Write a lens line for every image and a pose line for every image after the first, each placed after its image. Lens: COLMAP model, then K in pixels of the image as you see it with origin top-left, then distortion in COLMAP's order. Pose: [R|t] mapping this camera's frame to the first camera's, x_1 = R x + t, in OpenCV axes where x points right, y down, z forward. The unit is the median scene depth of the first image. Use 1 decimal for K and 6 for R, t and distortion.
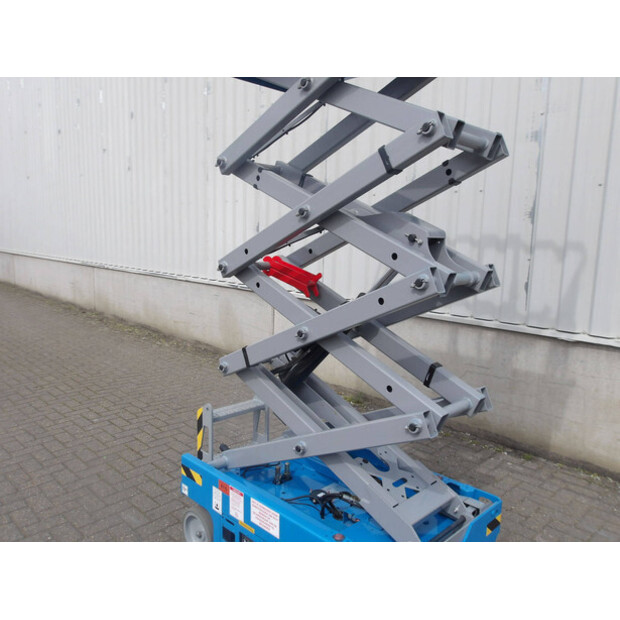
lens RADIAL K [[509.2, 0, 309.3], [0, 509.2, 308.7], [0, 0, 1]] dist [-0.002411, 0.004745]
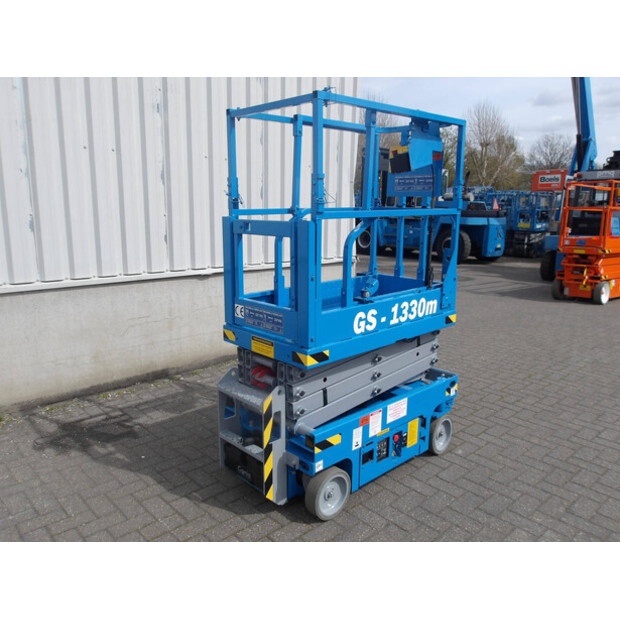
lens RADIAL K [[509.2, 0, 313.2], [0, 509.2, 308.1], [0, 0, 1]] dist [-0.002411, 0.004745]
pose [[0.024446, -0.224345, 0.974203, -0.769373], [0.130841, 0.966830, 0.219364, -0.104103], [-0.991102, 0.122103, 0.052989, 0.630579]]
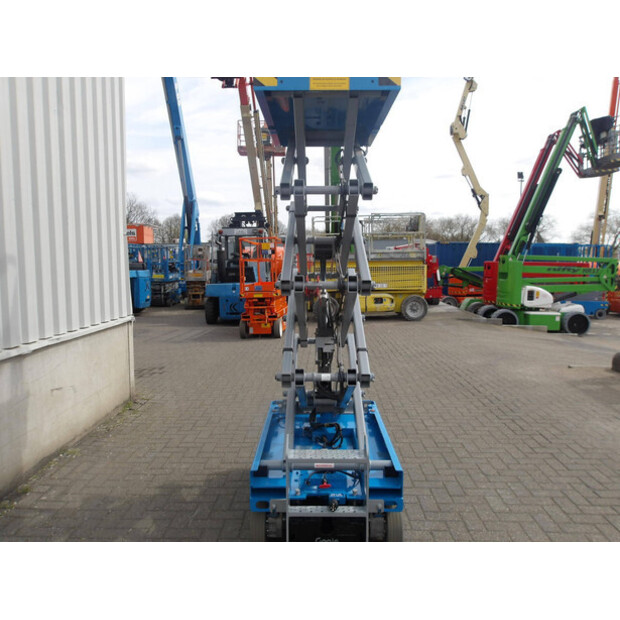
lens RADIAL K [[509.2, 0, 308.3], [0, 509.2, 313.8], [0, 0, 1]] dist [-0.002411, 0.004745]
pose [[-0.702539, -0.100892, 0.704457, -0.547066], [0.083700, 0.971314, 0.222583, -0.179047], [-0.706706, 0.215337, -0.673941, 1.201755]]
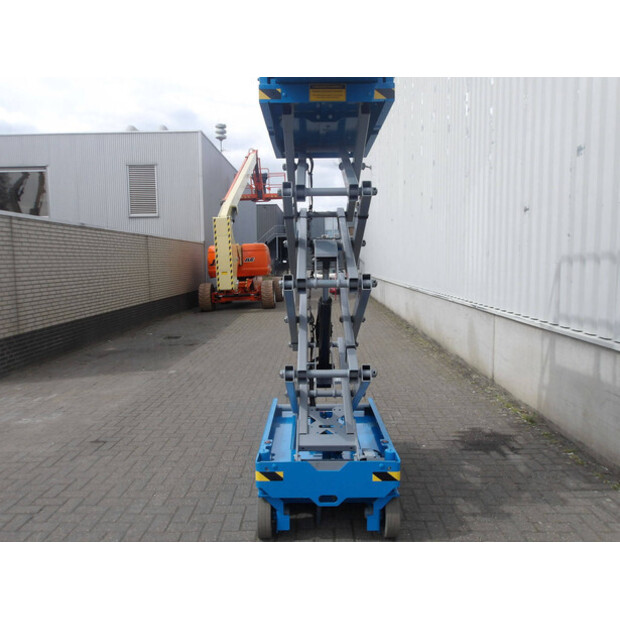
lens RADIAL K [[509.2, 0, 310.8], [0, 509.2, 310.2], [0, 0, 1]] dist [-0.002411, 0.004745]
pose [[0.702831, 0.036320, -0.710429, 0.648721], [-0.075926, 0.996821, -0.024152, 0.029400], [0.707293, 0.070915, 0.703355, -0.036609]]
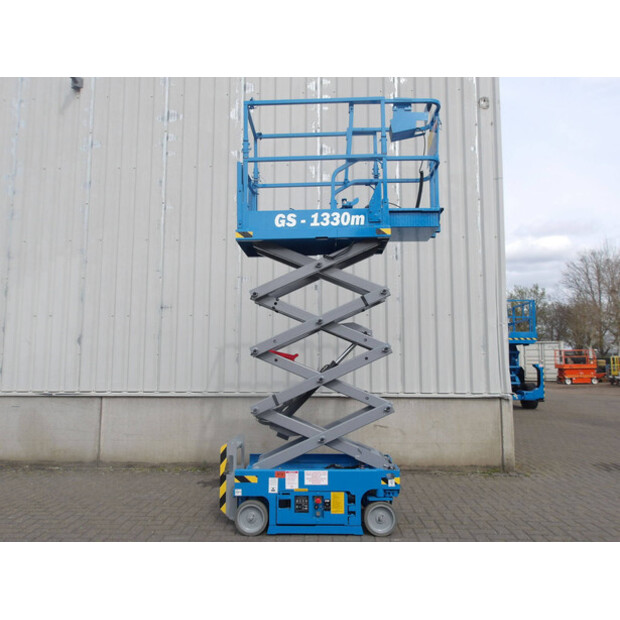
lens RADIAL K [[509.2, 0, 314.2], [0, 509.2, 303.3], [0, 0, 1]] dist [-0.002411, 0.004745]
pose [[0.728008, 0.057306, 0.683170, -0.807459], [0.117272, 0.971403, -0.206452, 0.095376], [-0.675464, 0.230416, 0.700469, -0.270242]]
